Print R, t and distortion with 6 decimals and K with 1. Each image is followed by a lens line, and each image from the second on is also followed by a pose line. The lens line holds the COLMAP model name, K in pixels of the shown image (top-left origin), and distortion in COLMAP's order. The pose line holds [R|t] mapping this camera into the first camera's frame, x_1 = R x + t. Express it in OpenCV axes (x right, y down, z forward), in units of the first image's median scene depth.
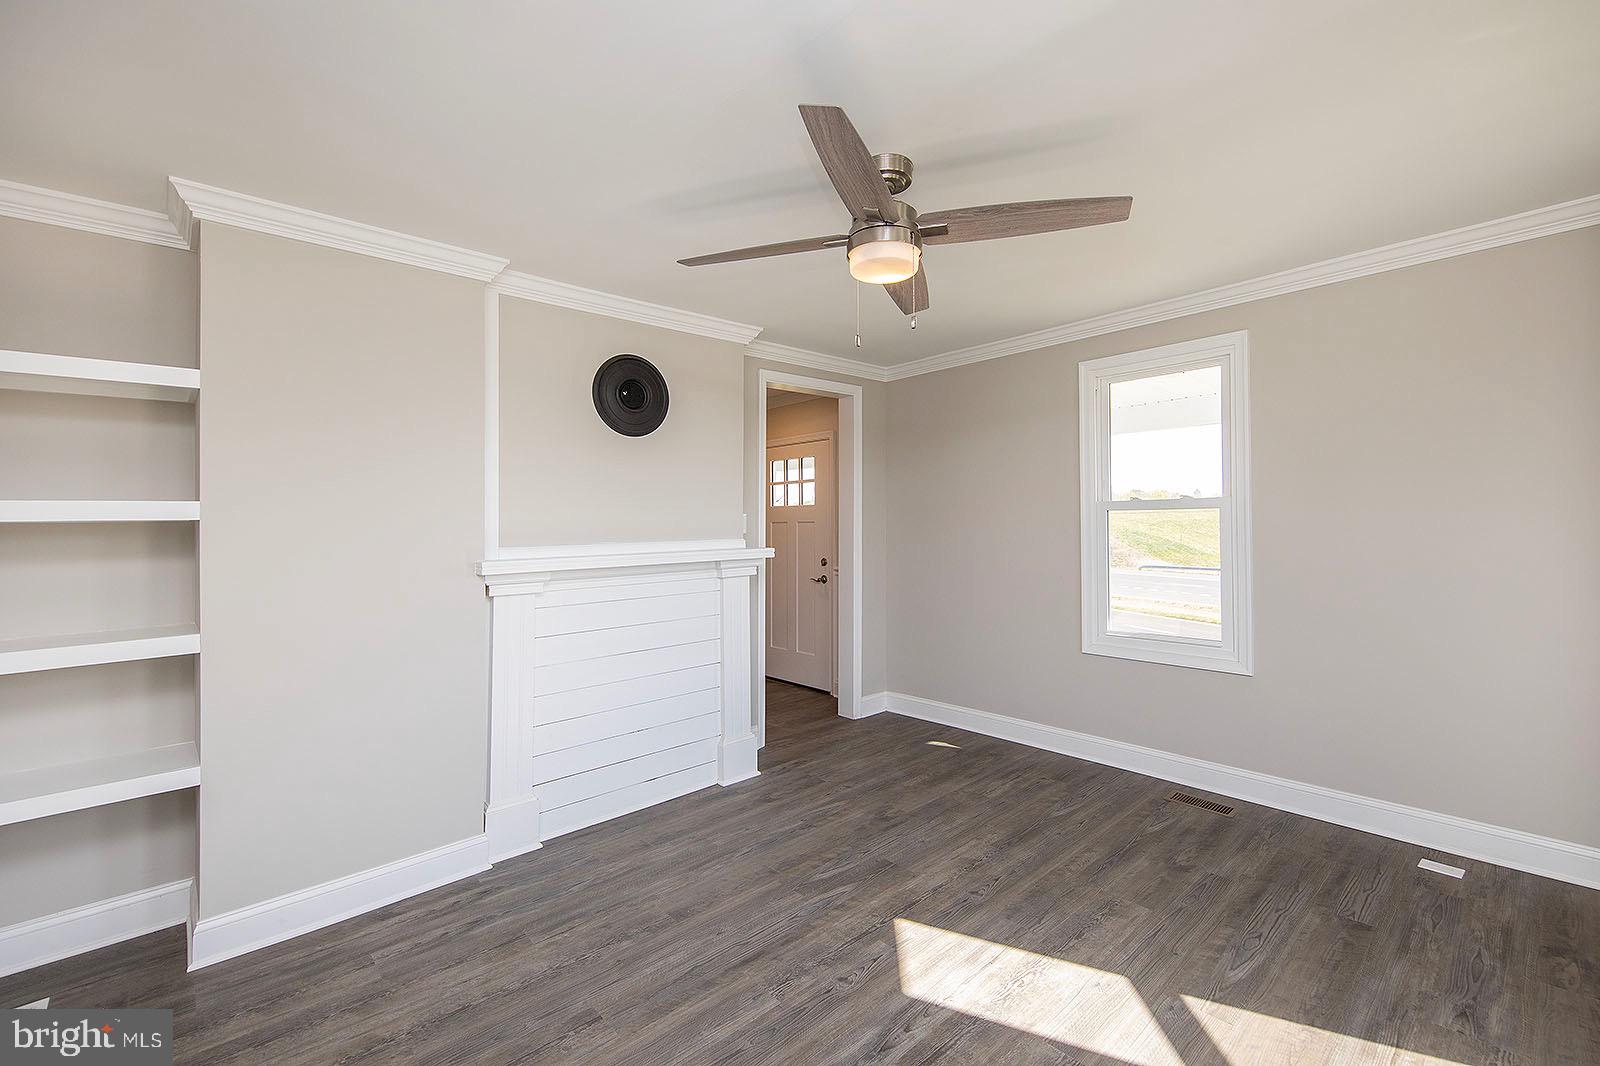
lens RADIAL K [[682.4, 0, 807.2], [0, 682.4, 512.8], [0, 0, 1]] dist [0.008863, -0.004172]
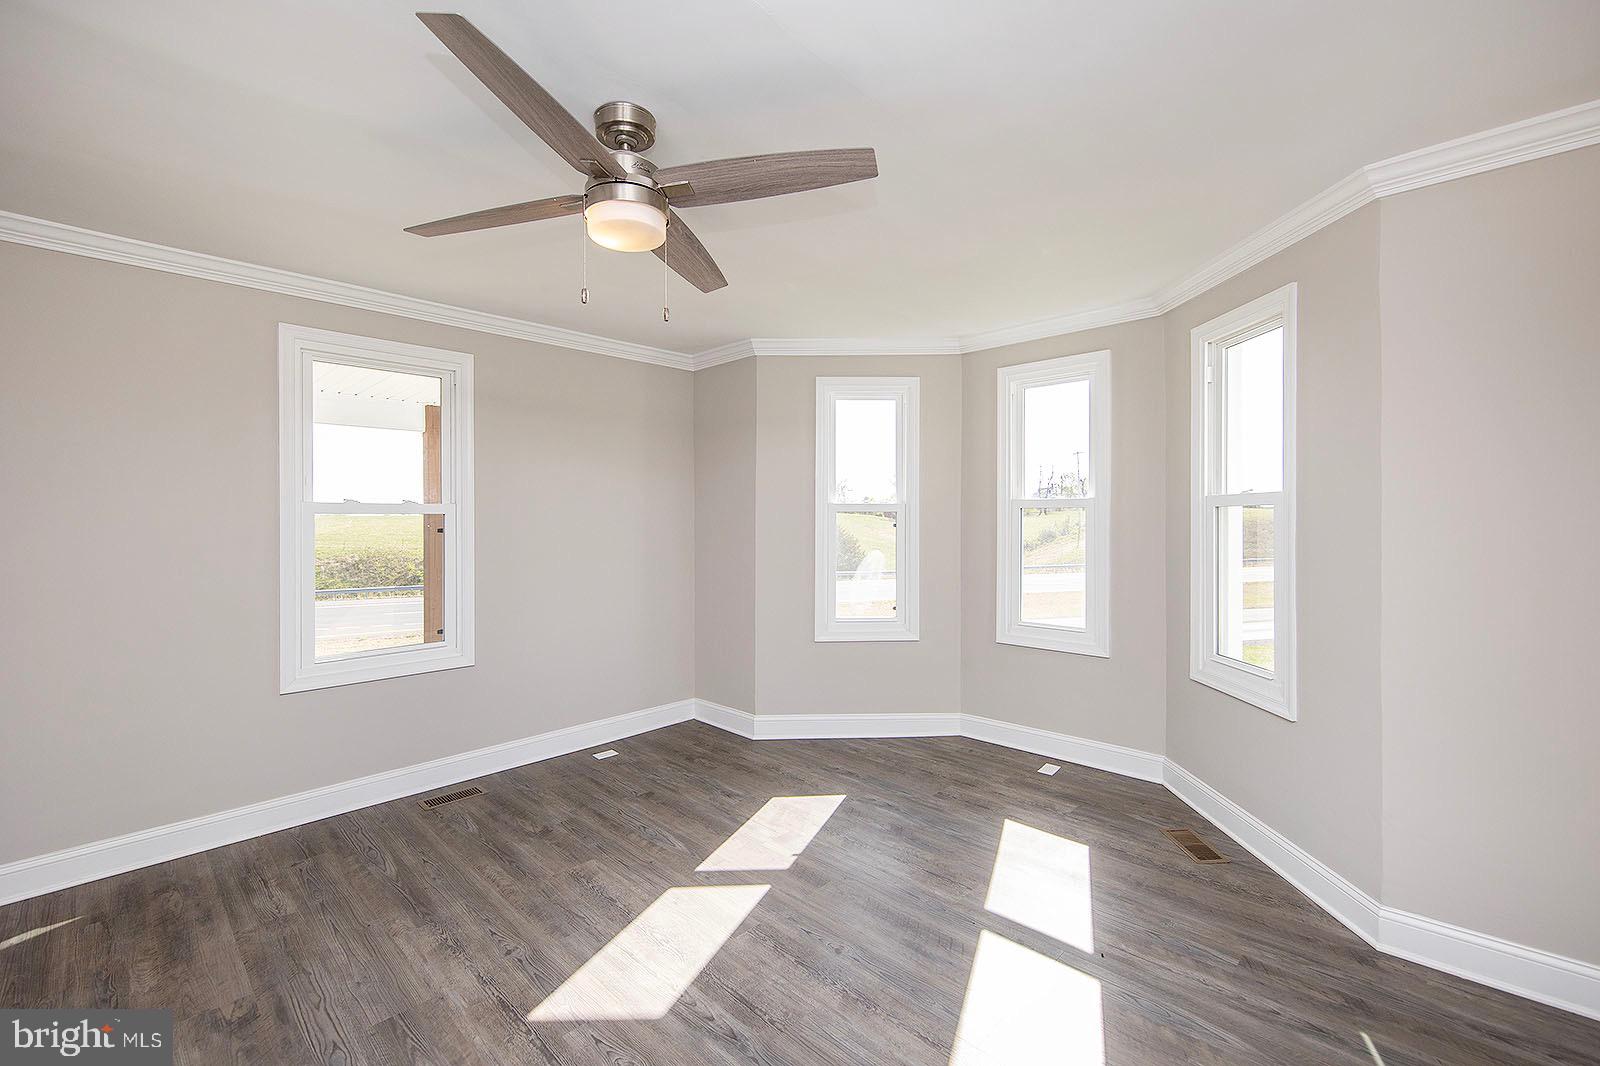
lens RADIAL K [[682.4, 0, 809.3], [0, 682.4, 543.8], [0, 0, 1]] dist [0.008863, -0.004172]
pose [[-0.075921, -0.020137, 0.996910, -0.597462], [-0.006258, 0.999786, 0.019719, 0.014681], [-0.997094, -0.004742, -0.076031, 0.637592]]
